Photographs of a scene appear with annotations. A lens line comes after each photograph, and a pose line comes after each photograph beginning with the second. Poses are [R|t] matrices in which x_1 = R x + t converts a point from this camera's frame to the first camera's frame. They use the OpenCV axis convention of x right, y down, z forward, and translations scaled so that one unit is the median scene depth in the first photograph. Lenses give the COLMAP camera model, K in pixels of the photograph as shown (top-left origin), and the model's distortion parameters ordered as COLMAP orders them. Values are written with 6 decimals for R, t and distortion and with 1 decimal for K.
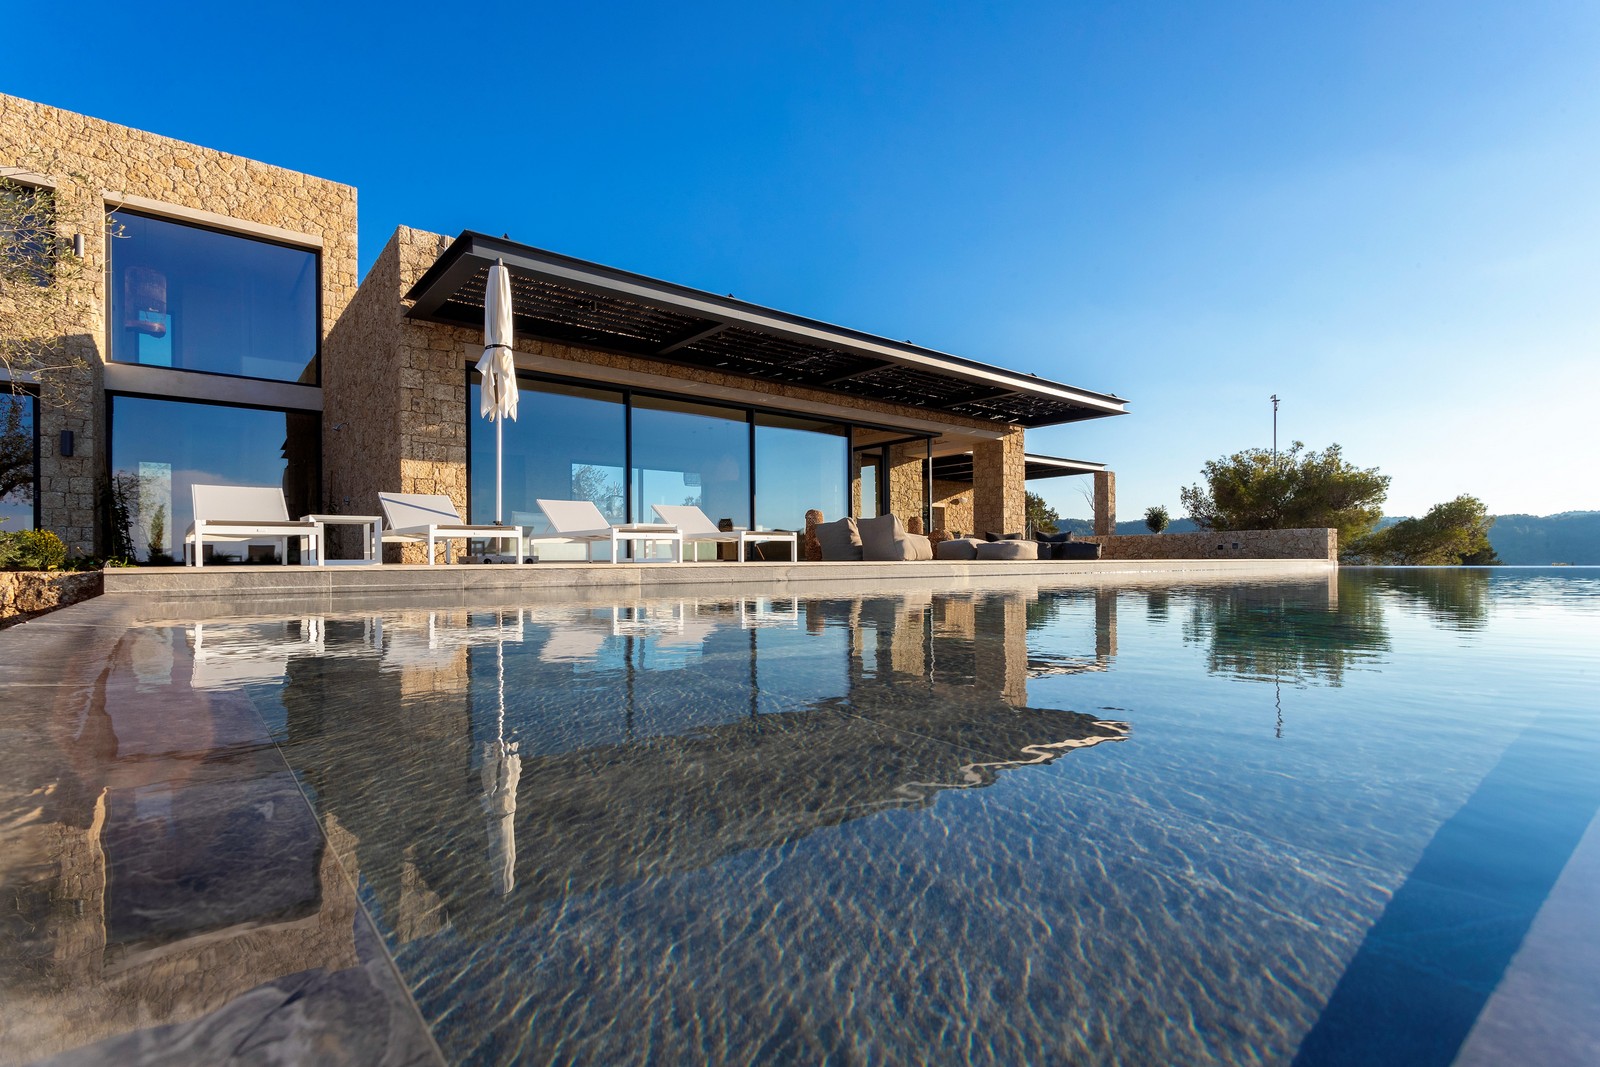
lens RADIAL K [[772.0, 0, 790.8], [0, 772.0, 559.9], [0, 0, 1]] dist [0.003162, 0.001053]
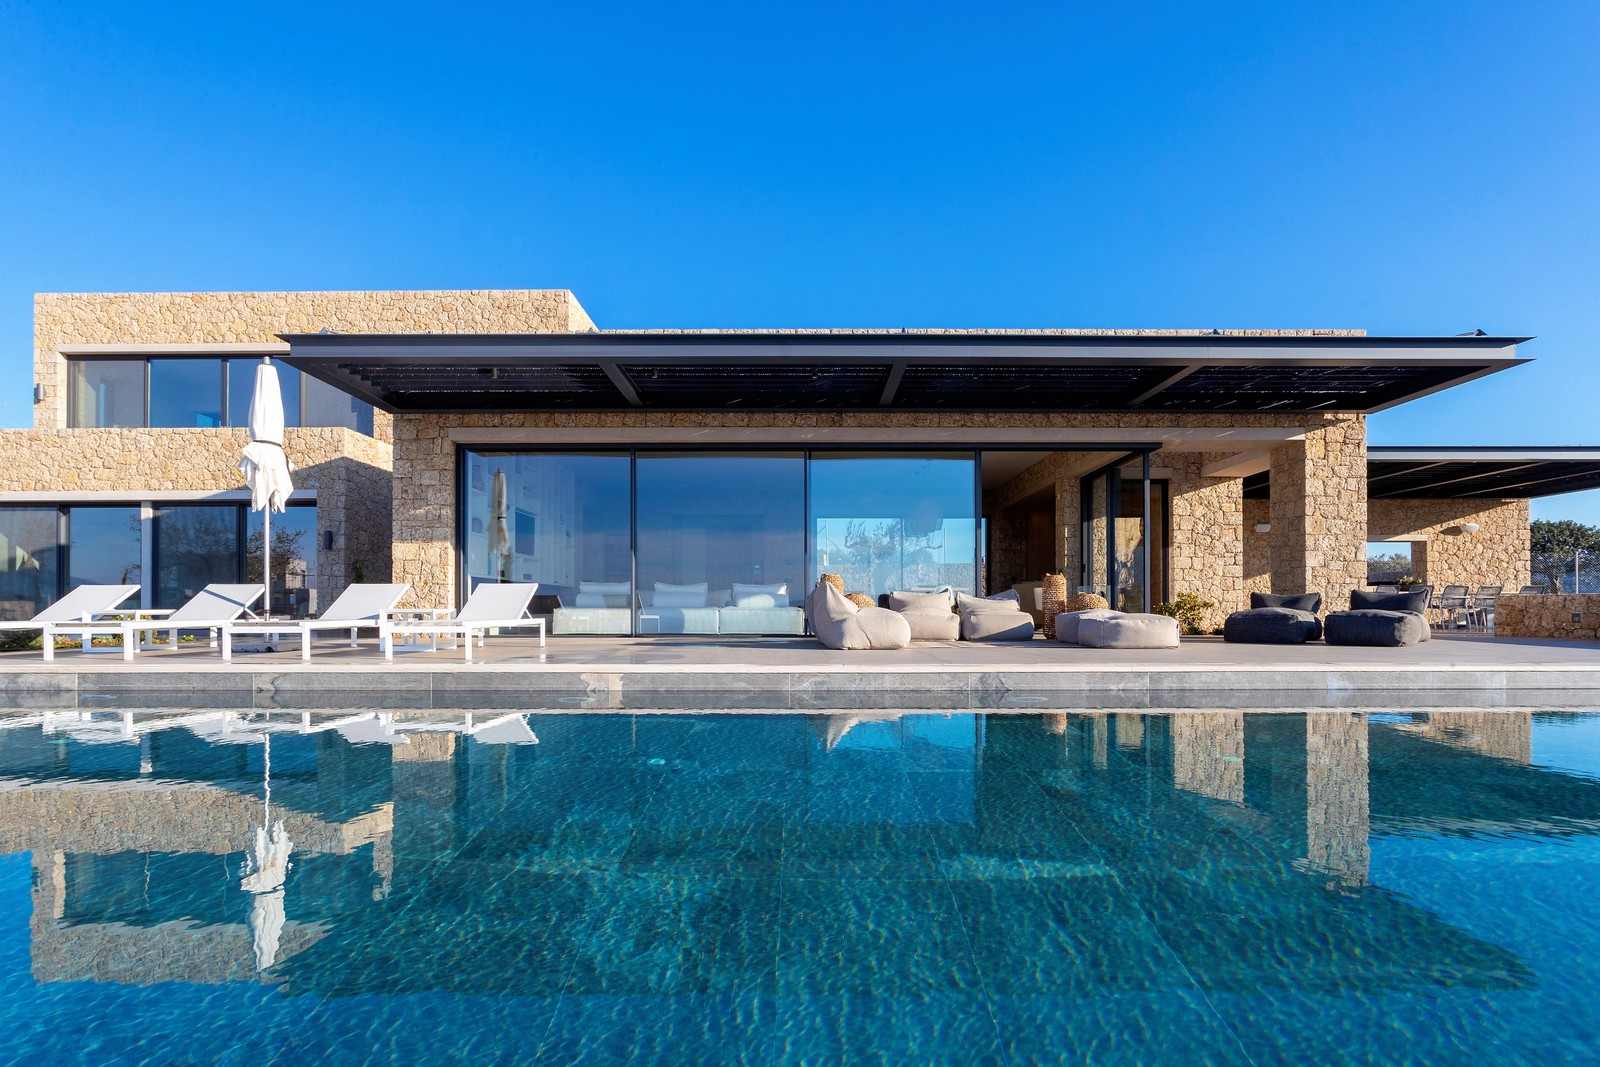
lens RADIAL K [[812.2, 0, 793.5], [0, 812.2, 602.6], [0, 0, 1]] dist [-0.009932, 0.000137]
pose [[0.774732, 0.002100, -0.632286, 0.466800], [-0.002837, 0.999996, -0.000154, -0.032939], [0.632283, 0.001913, 0.774735, 0.326259]]
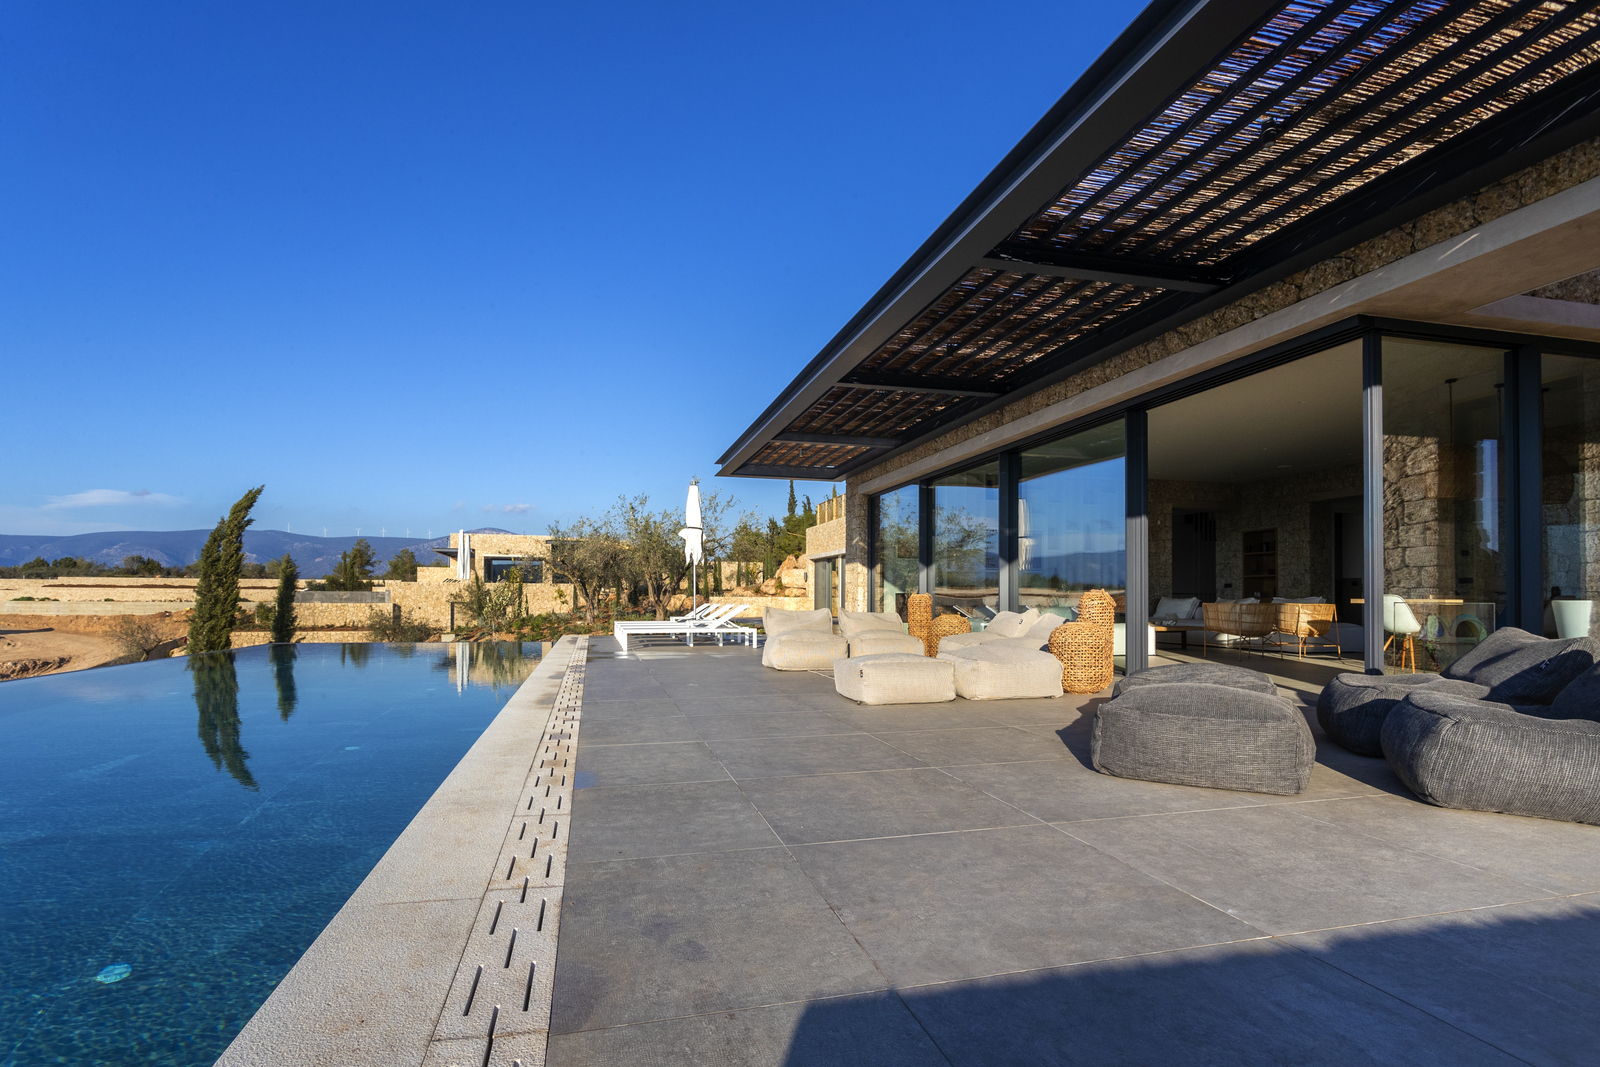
lens RADIAL K [[795.7, 0, 797.4], [0, 795.7, 585.0], [0, 0, 1]] dist [0.002439, 0.000658]
pose [[-0.418717, -0.008699, -0.908075, 0.709317], [0.001968, 0.999943, -0.010487, -0.059411], [0.908114, -0.006178, -0.418676, 1.115551]]
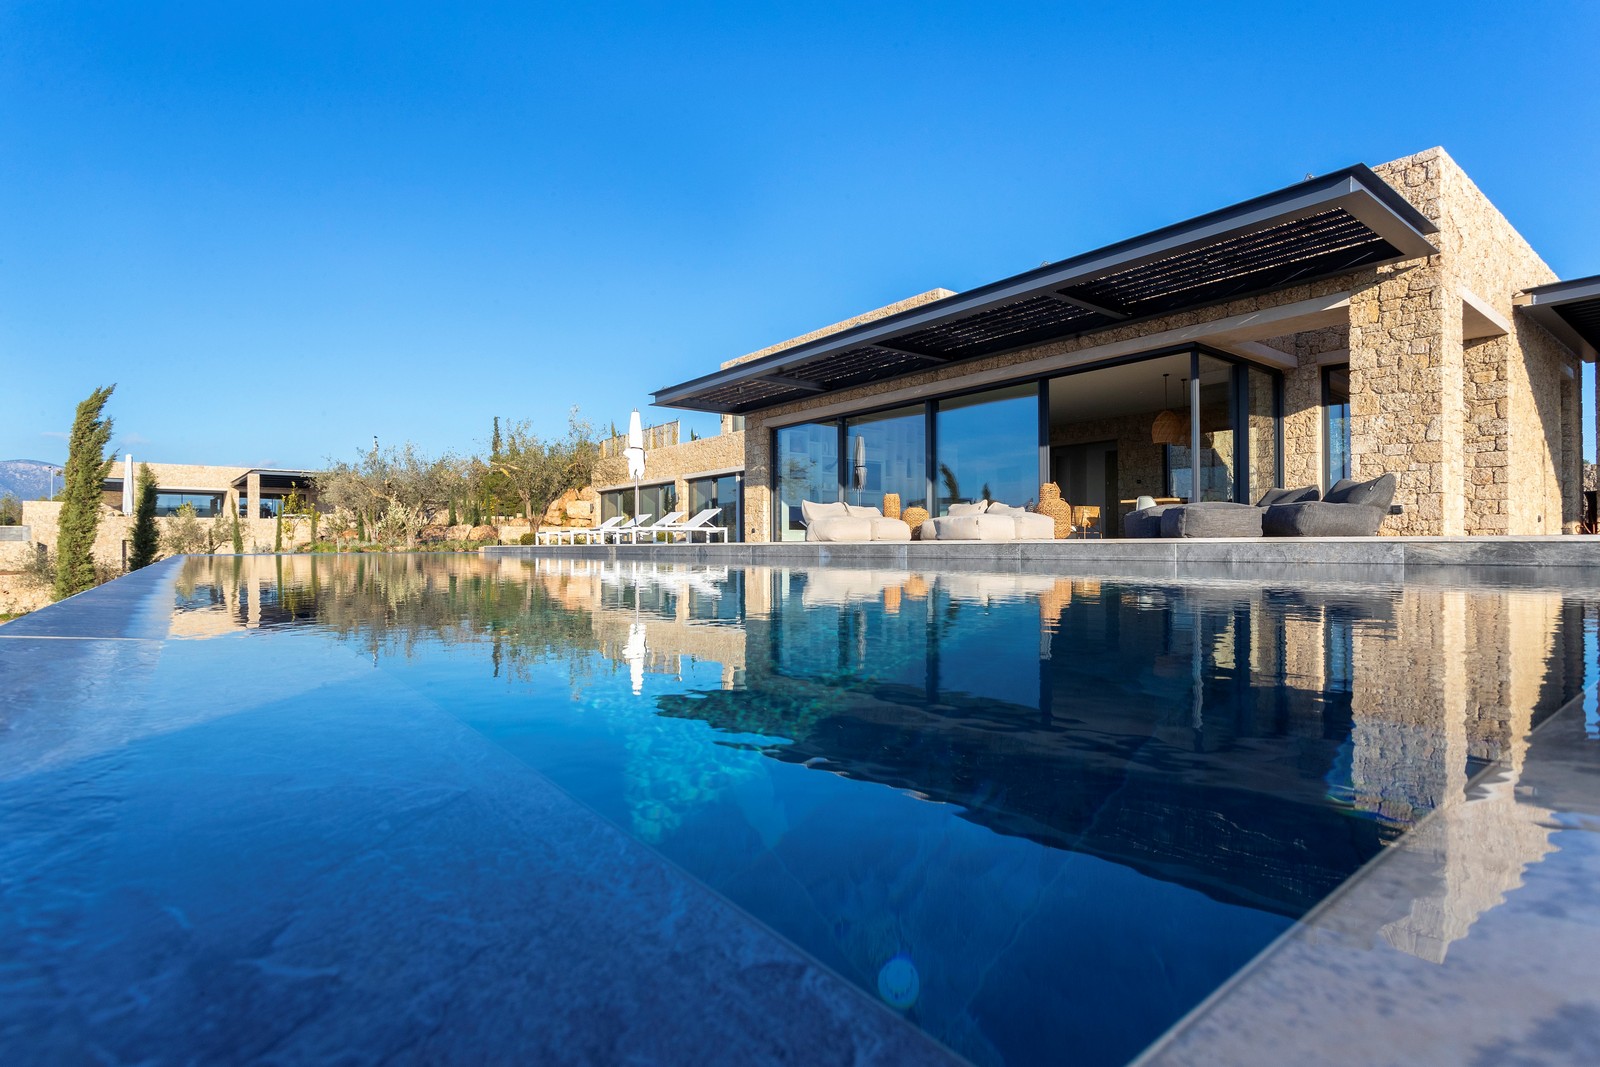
lens RADIAL K [[786.4, 0, 800.0], [0, 786.4, 533.5], [0, 0, 1]] dist [0.001315, 0.000354]
pose [[-0.016988, -0.006667, -0.999833, 1.027090], [0.008613, 0.999940, -0.006814, -0.002999], [0.999819, -0.008728, -0.016929, 0.820628]]
